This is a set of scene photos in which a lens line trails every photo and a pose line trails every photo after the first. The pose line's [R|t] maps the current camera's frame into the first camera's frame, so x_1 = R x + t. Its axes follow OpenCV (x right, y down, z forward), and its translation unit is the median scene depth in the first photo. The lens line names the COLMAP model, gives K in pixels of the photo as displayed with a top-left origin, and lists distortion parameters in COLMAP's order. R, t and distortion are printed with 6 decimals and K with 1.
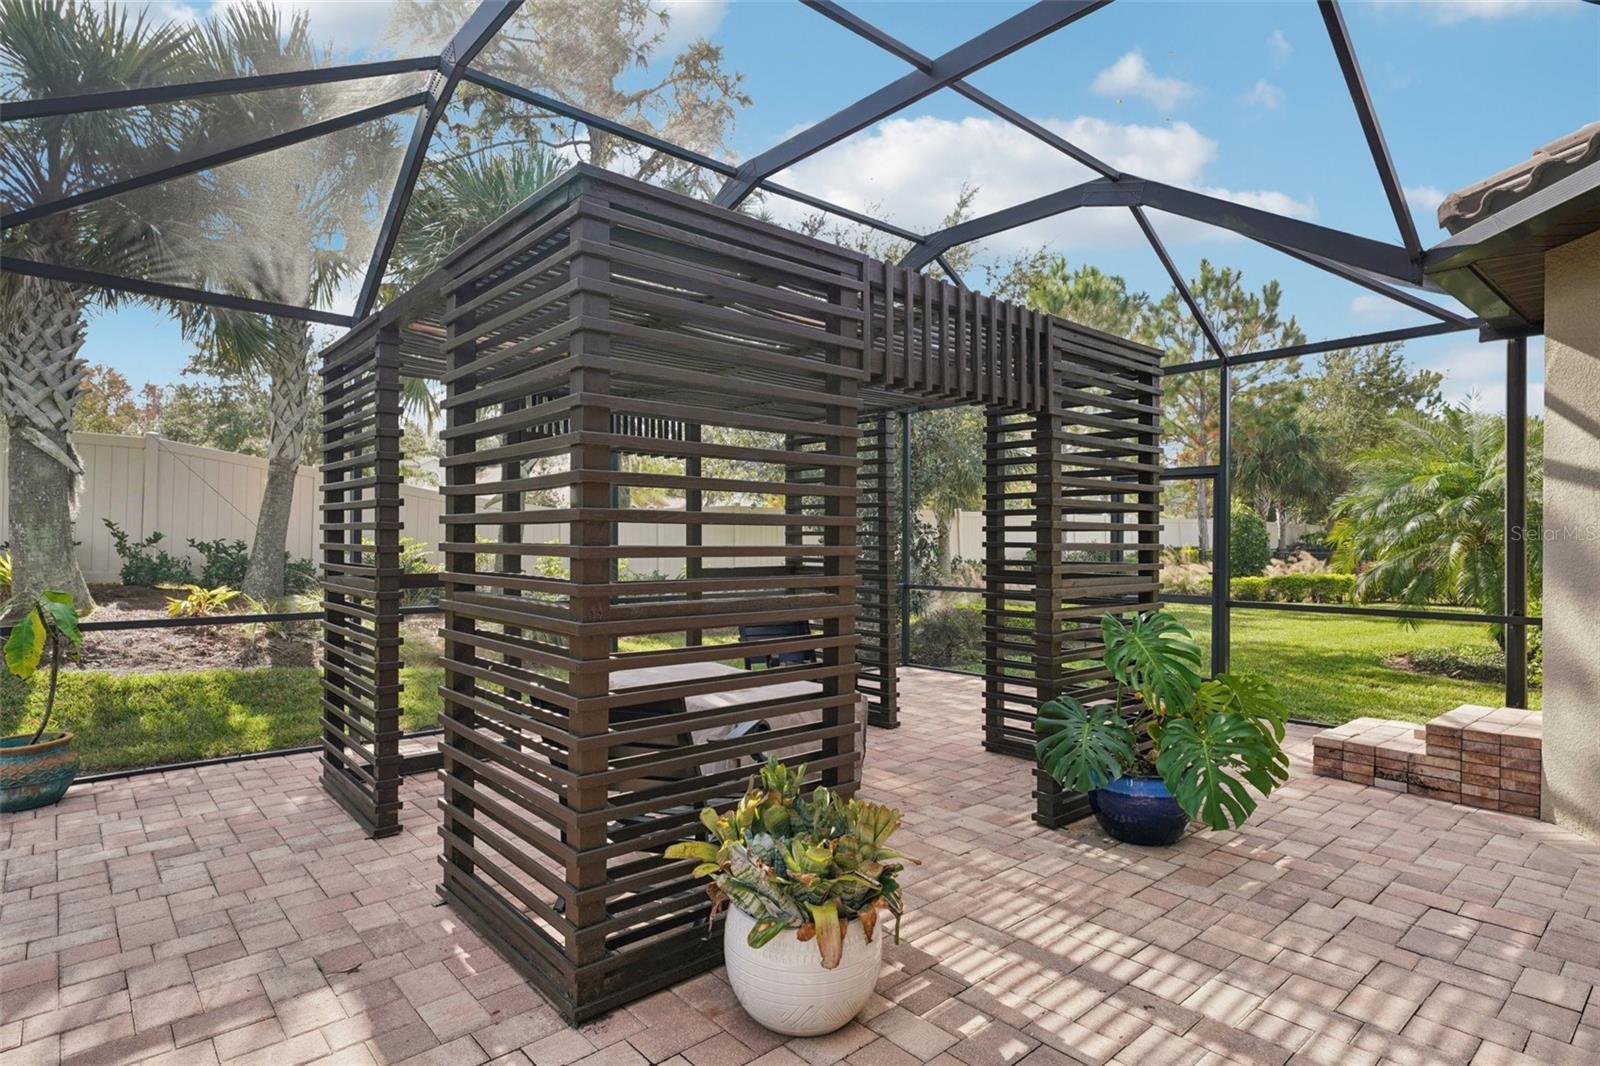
lens RADIAL K [[851.2, 0, 795.9], [0, 851.2, 538.4], [0, 0, 1]] dist [0.007242, 0.000195]
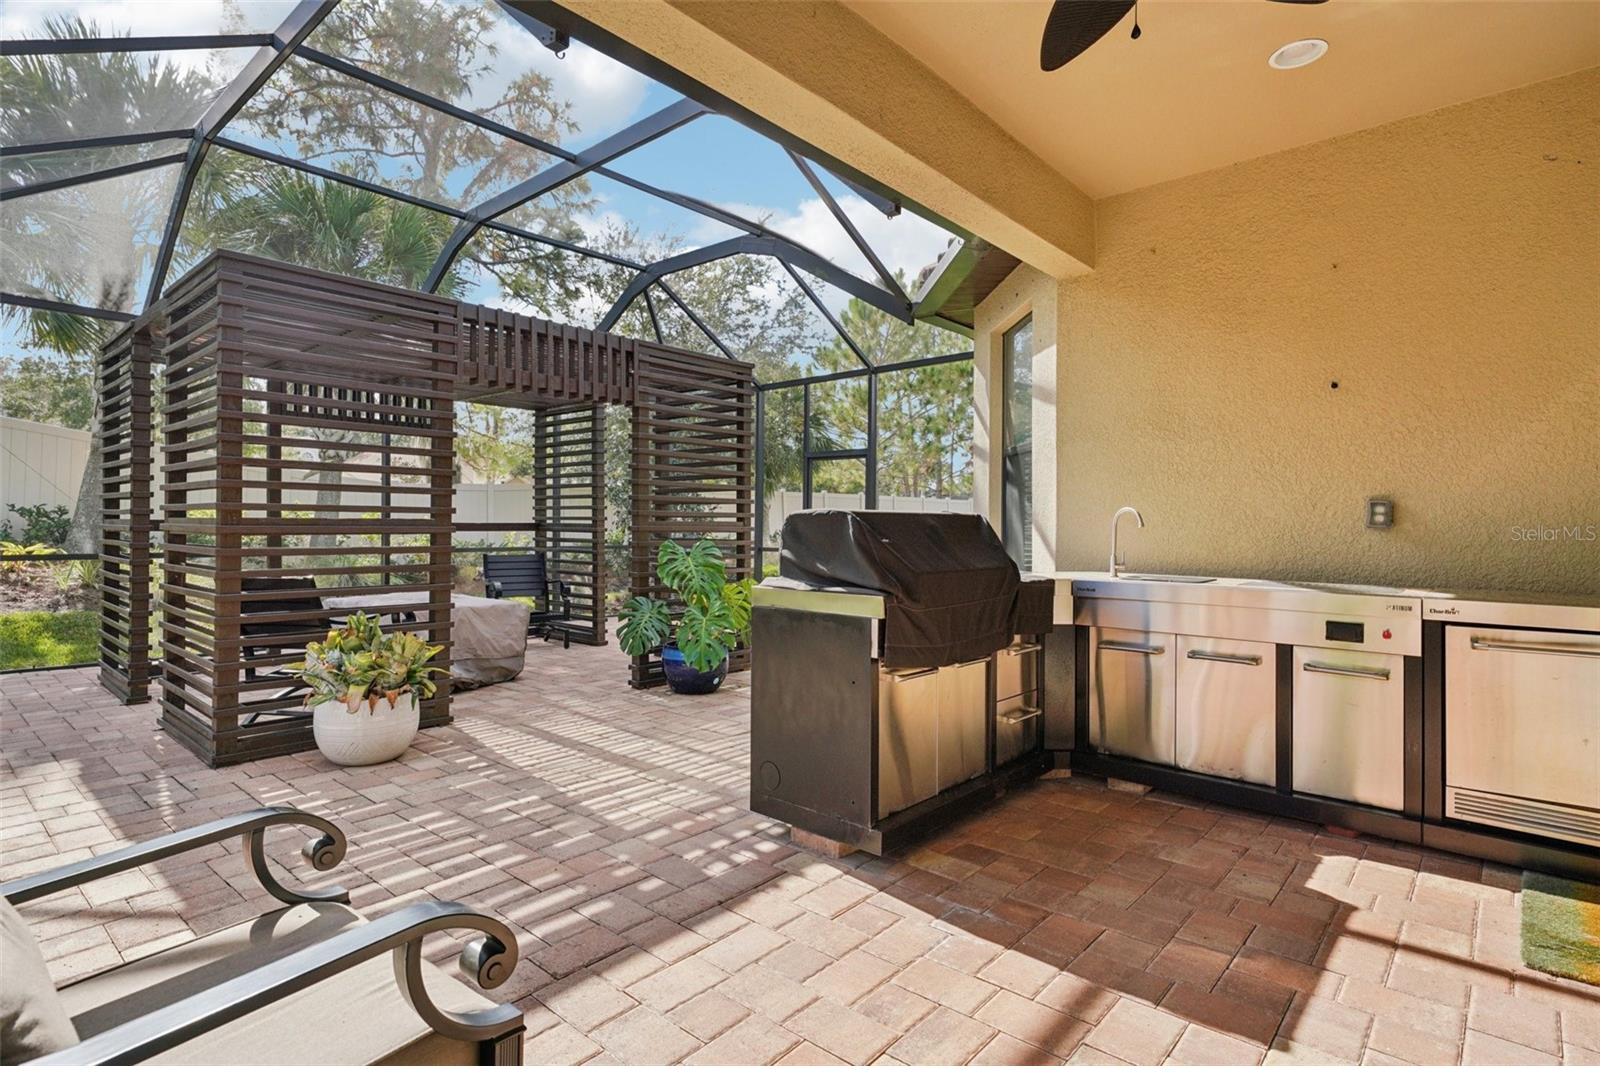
lens RADIAL K [[809.2, 0, 805.8], [0, 809.2, 524.3], [0, 0, 1]] dist [-0.000023, 0.001139]
pose [[0.990305, 0.003648, 0.138862, 0.221227], [-0.003855, 0.999992, 0.001221, 0.030153], [-0.138857, -0.001744, 0.990311, -0.240907]]
